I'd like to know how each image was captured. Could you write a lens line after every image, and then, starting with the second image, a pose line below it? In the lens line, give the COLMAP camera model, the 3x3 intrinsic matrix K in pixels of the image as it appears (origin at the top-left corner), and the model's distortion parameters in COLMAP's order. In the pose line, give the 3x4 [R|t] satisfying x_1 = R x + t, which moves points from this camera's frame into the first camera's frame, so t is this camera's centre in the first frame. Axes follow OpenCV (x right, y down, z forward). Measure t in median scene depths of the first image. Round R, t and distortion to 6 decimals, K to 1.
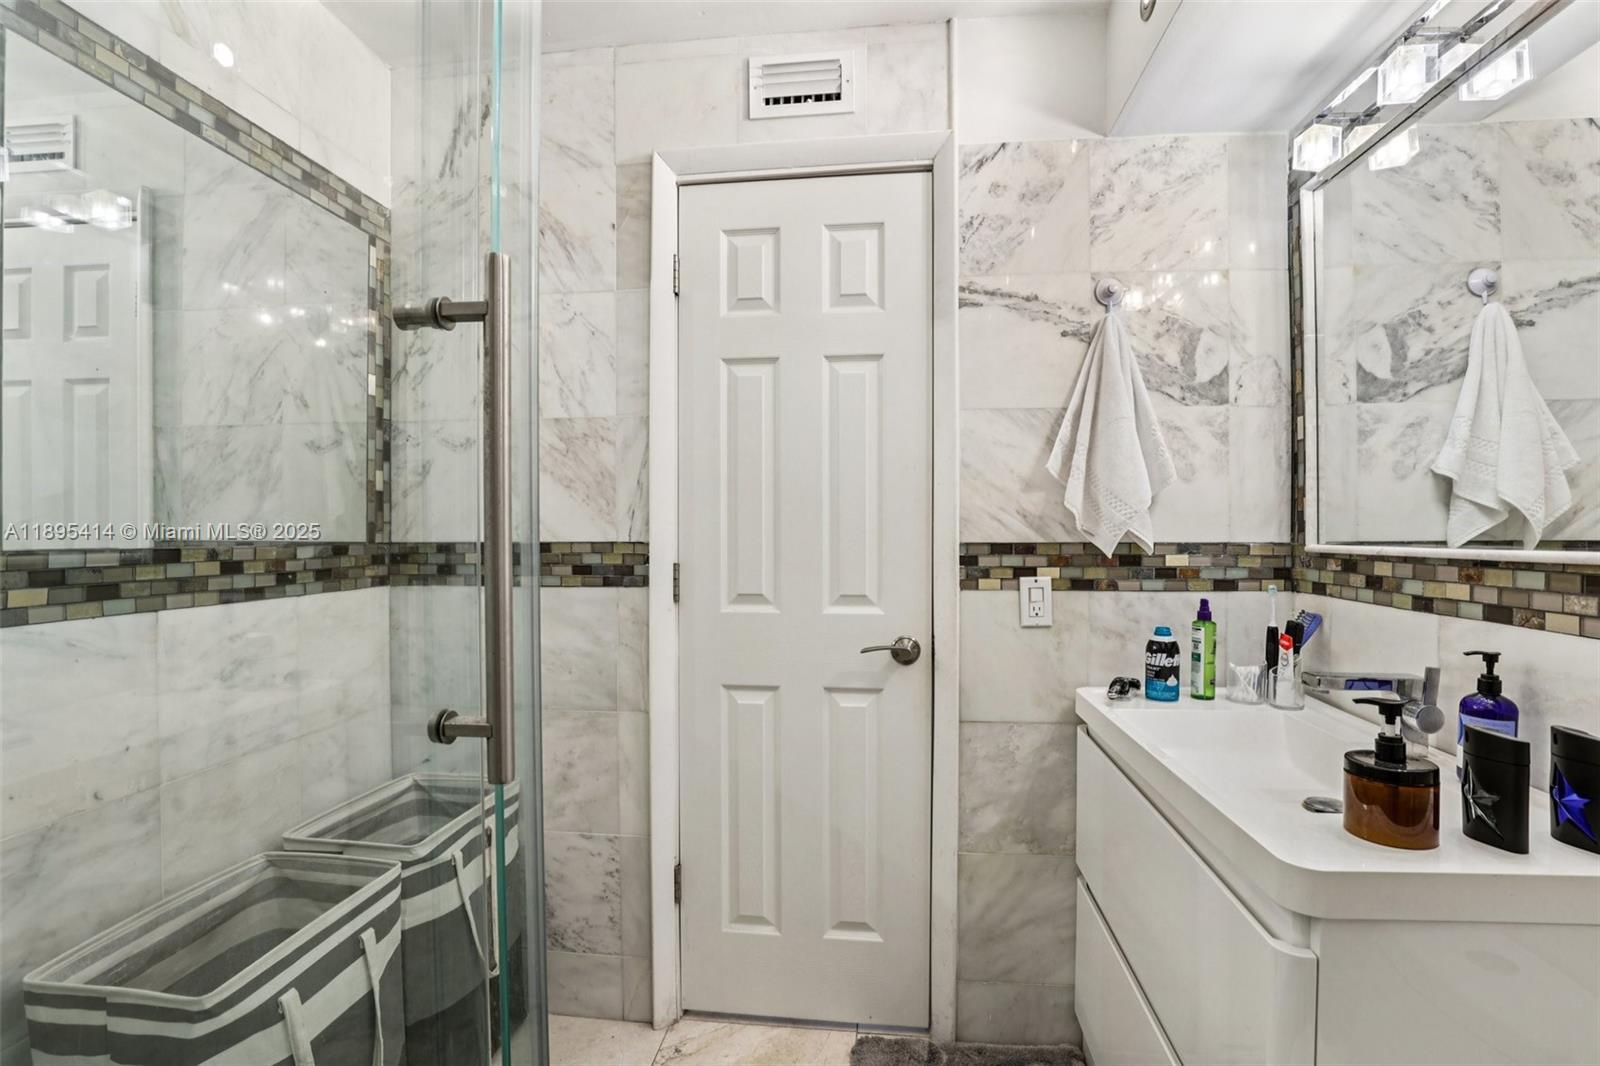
lens RADIAL K [[730.2, 0, 802.6], [0, 730.2, 532.9], [0, 0, 1]] dist [-0.038059, 0.008249]
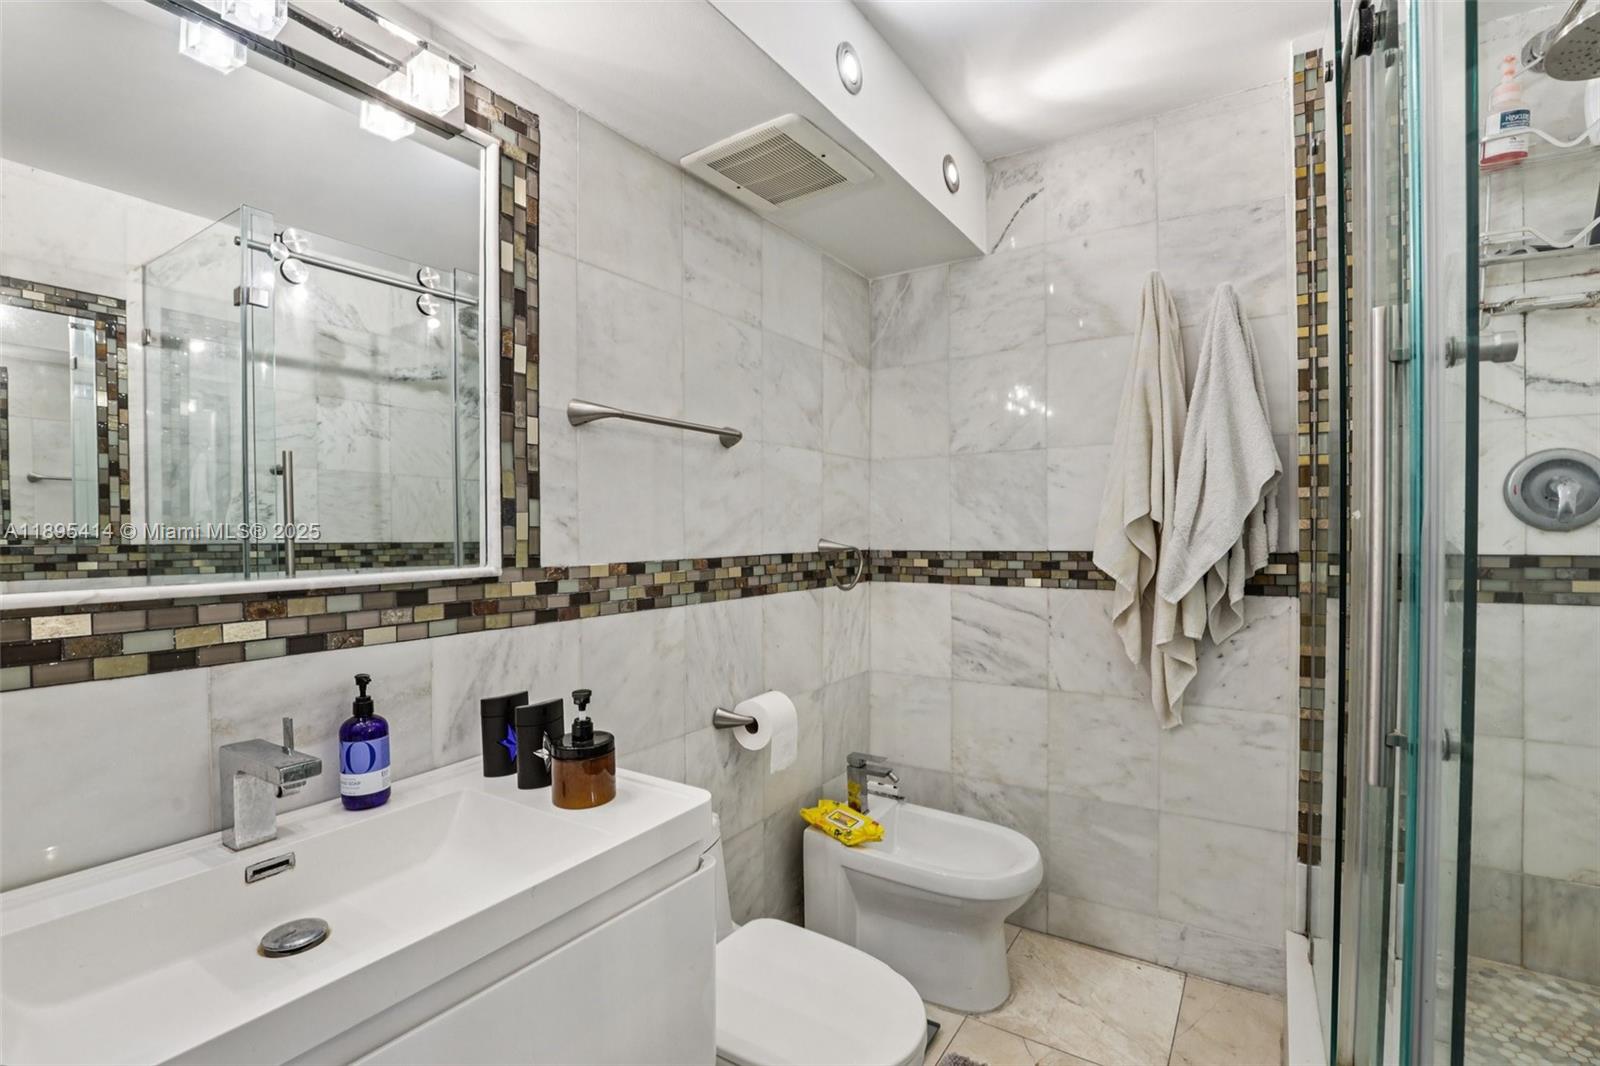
lens RADIAL K [[730.2, 0, 813.1], [0, 730.2, 536.2], [0, 0, 1]] dist [-0.038059, 0.008249]
pose [[-0.894250, 0.001240, 0.447567, -0.091138], [0.009433, 0.999826, 0.016077, -0.043815], [-0.447469, 0.018598, -0.894106, 1.566294]]
